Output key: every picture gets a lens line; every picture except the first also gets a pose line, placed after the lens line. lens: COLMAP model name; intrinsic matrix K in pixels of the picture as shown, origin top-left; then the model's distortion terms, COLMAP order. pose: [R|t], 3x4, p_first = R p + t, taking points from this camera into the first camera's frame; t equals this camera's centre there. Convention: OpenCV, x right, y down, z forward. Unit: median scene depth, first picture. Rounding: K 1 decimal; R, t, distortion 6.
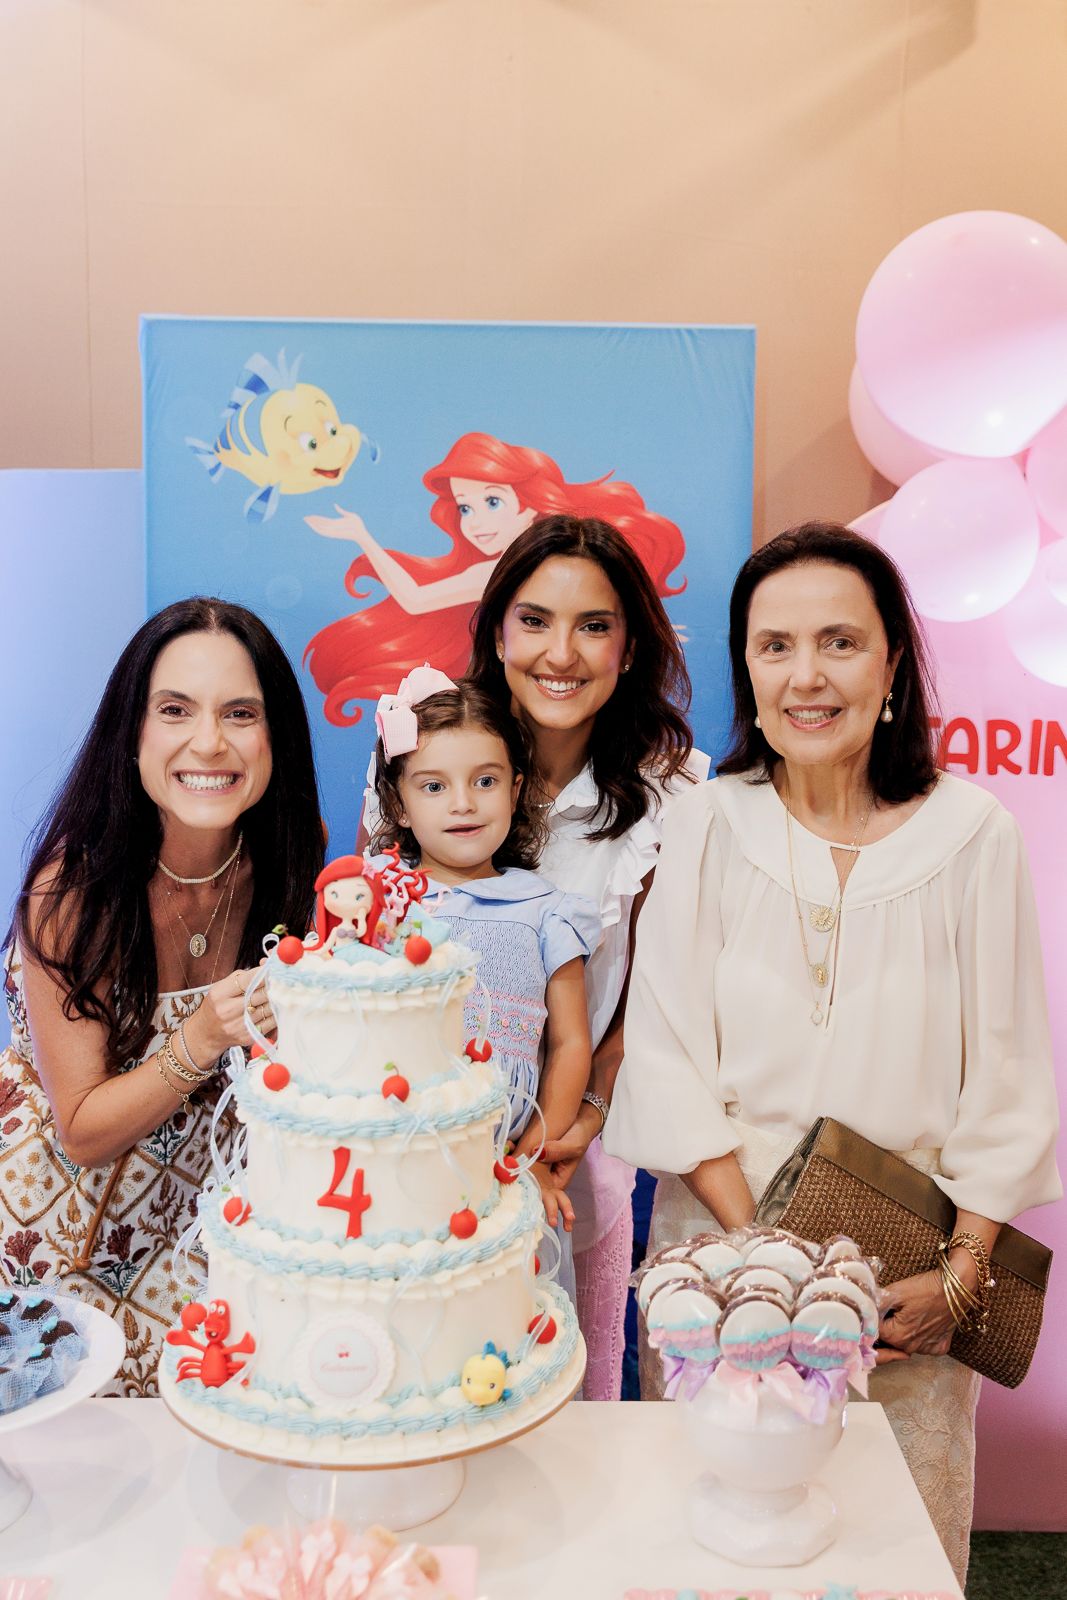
lens RADIAL K [[1626.4, 0, 539.3], [0, 1626.4, 721.8], [0, 0, 1]] dist [-0.011151, 0.015160]
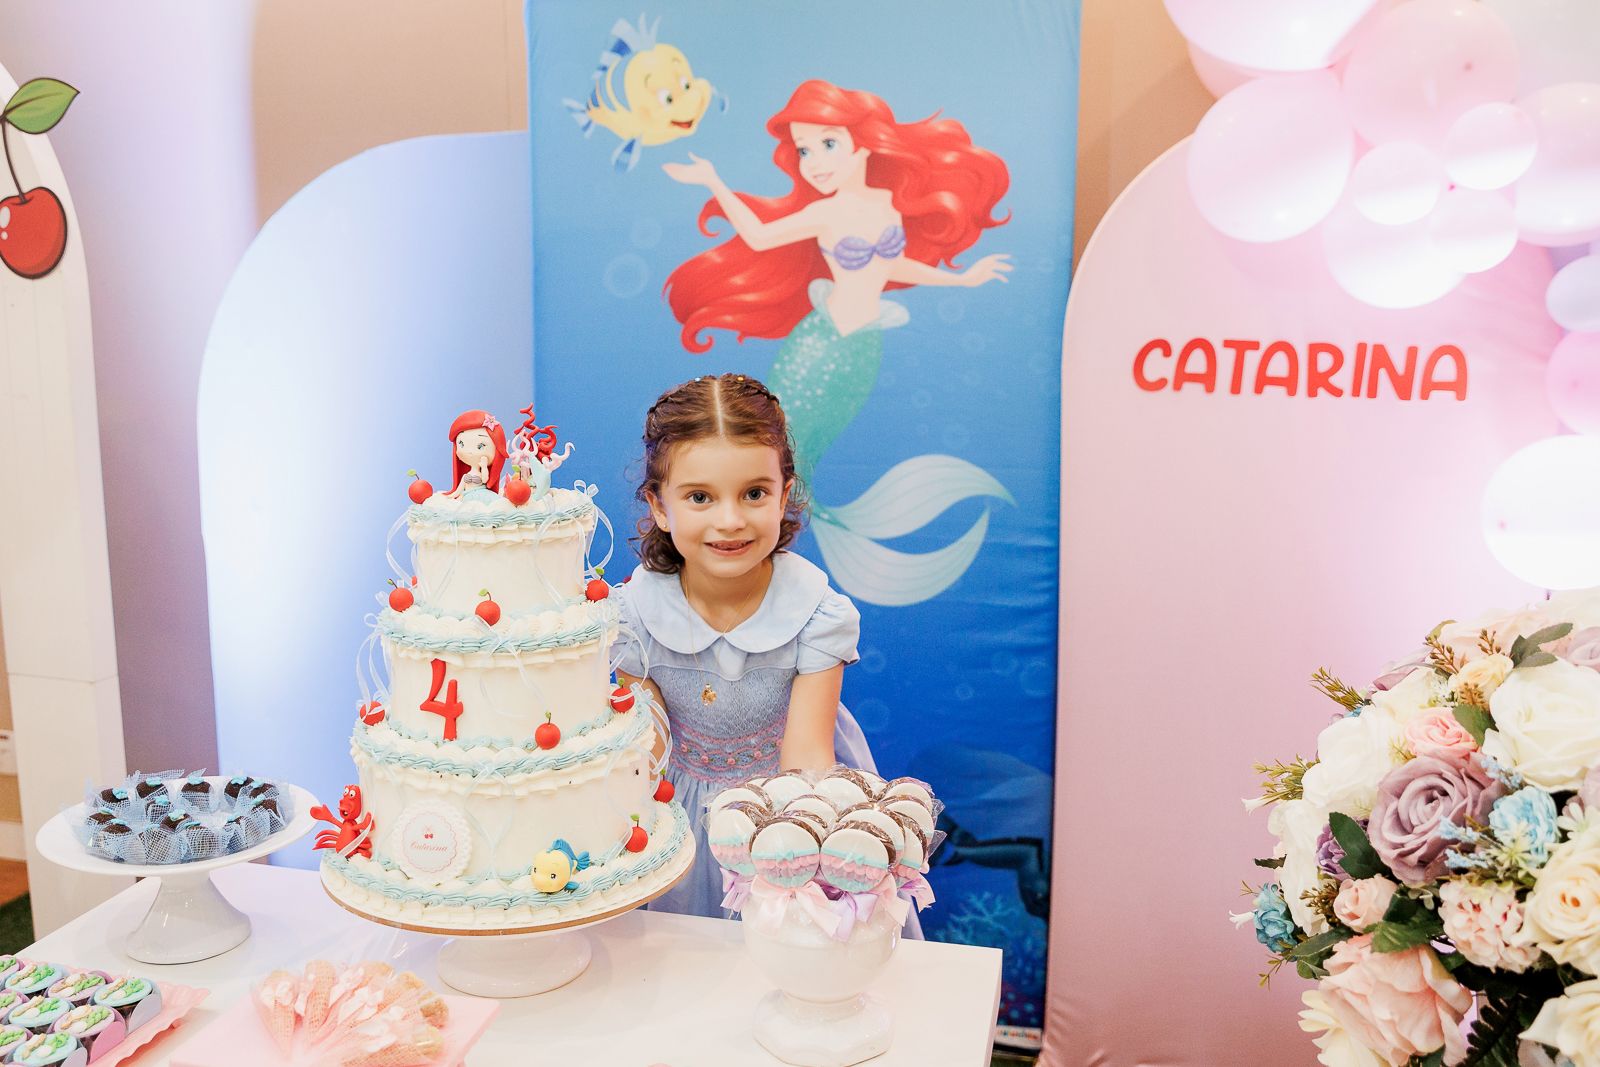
lens RADIAL K [[1412.4, 0, 695.1], [0, 1412.4, 534.0], [0, 0, 1]] dist [-0.063424, 0.043264]
pose [[0.959960, 0.028532, -0.278680, 0.297886], [-0.004155, 0.996141, 0.087674, 0.081497], [0.280106, -0.083006, 0.956374, 0.111135]]
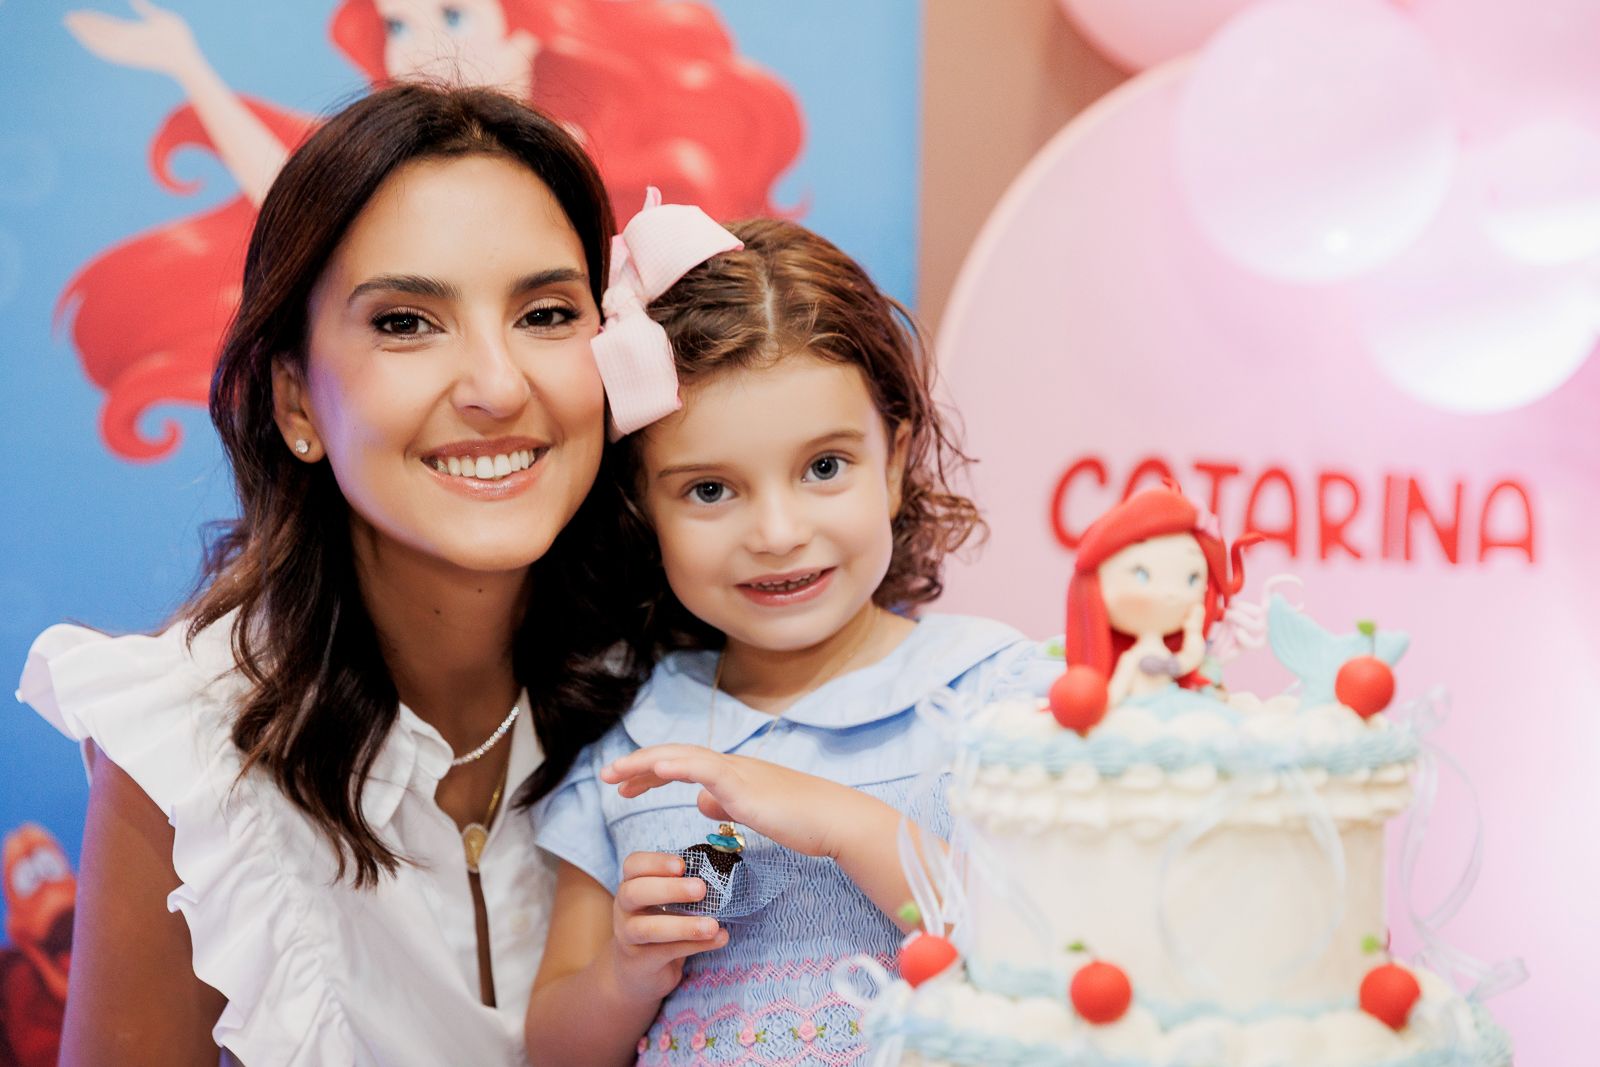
lens RADIAL K [[2748.5, 0, 854.4], [0, 2748.5, 562.3], [0, 0, 1]] dist [0.003386, -0.113912]
pose [[0.918453, 0.003708, 0.395512, -0.478717], [0.013188, 0.999113, -0.039992, 0.130137], [-0.395310, 0.041947, 0.917590, 0.358921]]
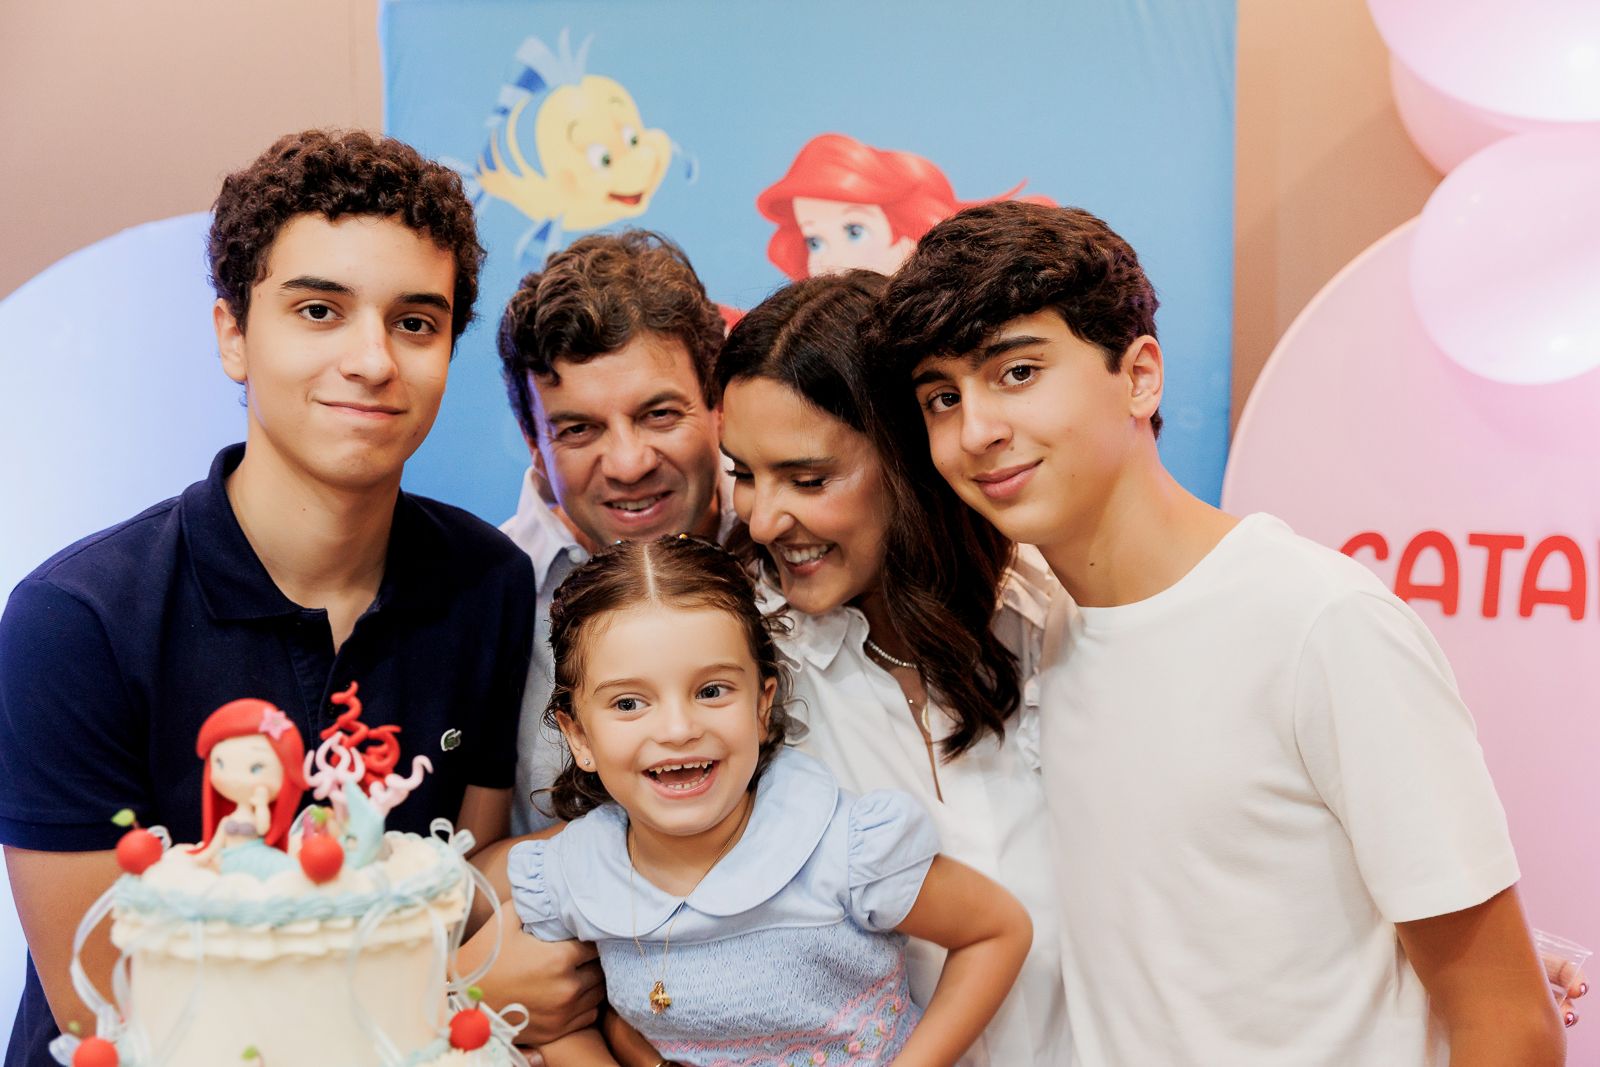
lens RADIAL K [[1975.0, 0, 807.8], [0, 1975.0, 560.9], [0, 0, 1]] dist [0.003939, -0.004883]
pose [[0.979842, -0.001705, -0.199768, 0.236137], [-0.001753, 0.999852, -0.017130, 0.042201], [0.199768, 0.017135, 0.979693, 0.314243]]
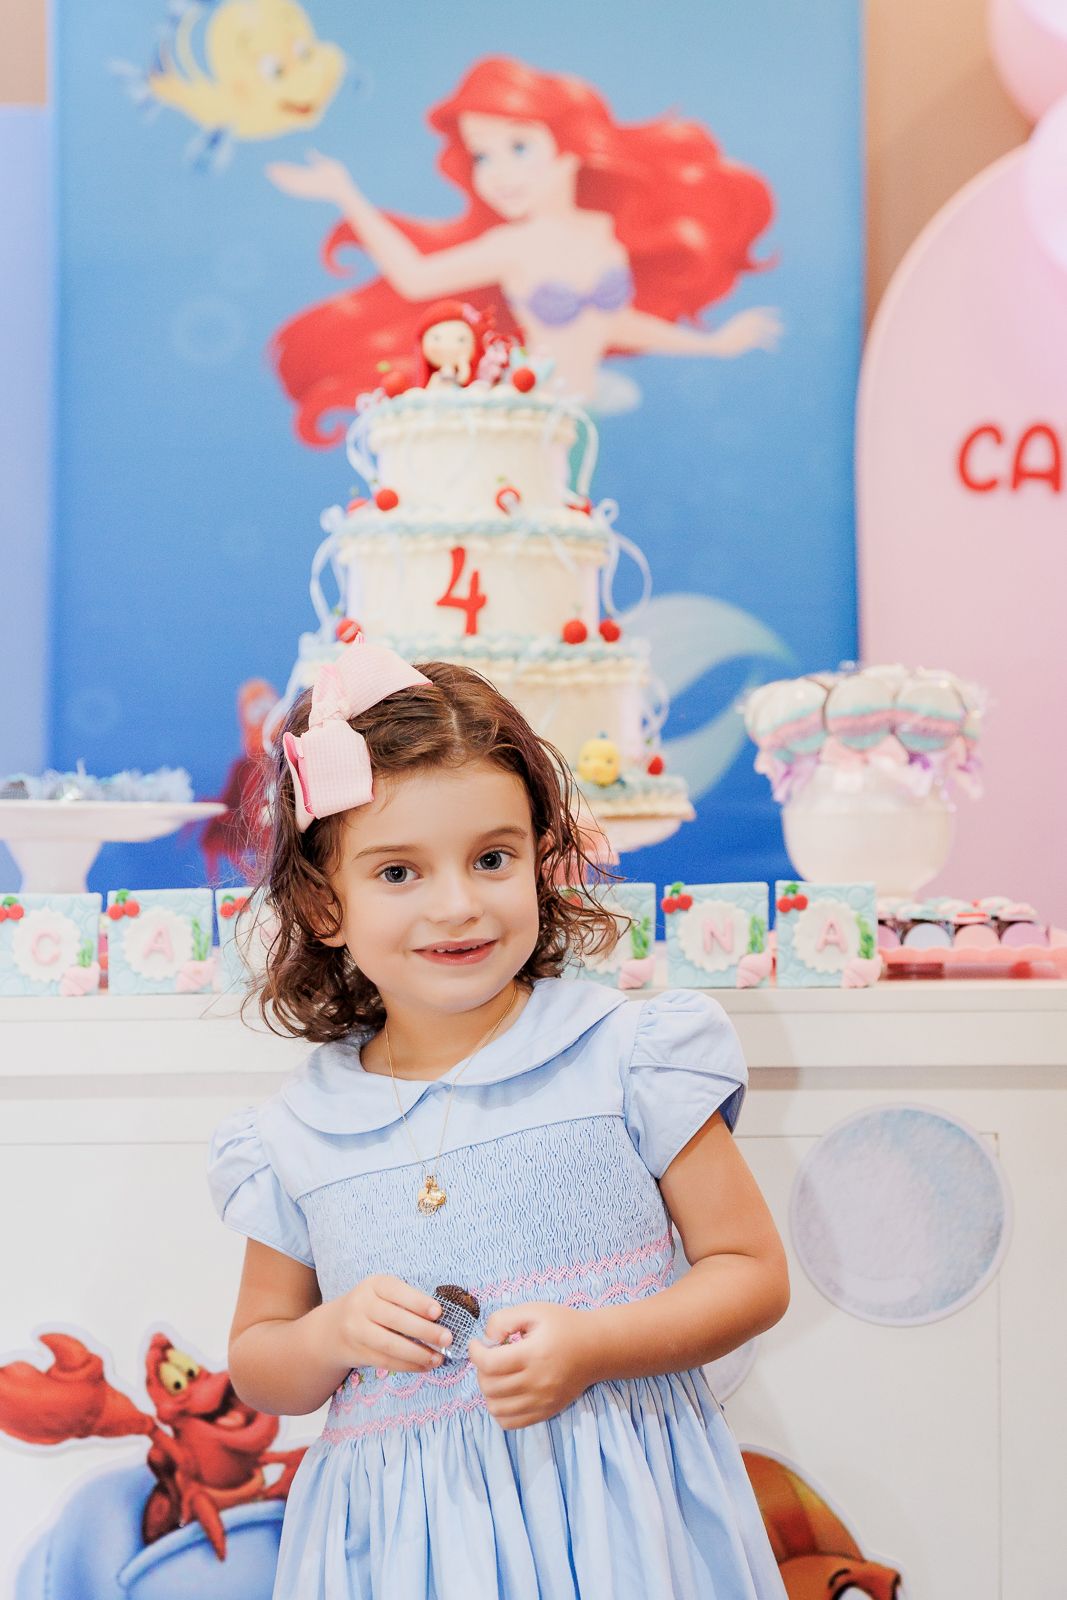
lens RADIAL K [[3430.3, 0, 637.7], [0, 3430.3, 804.7], [0, 0, 1]] dist [0.003439, 0.093689]
pose [[0.998658, -0.012390, 0.050288, -0.110642], [0.015799, 0.997563, -0.067963, 0.533180], [-0.049323, 0.068666, 0.996420, -1.082409]]
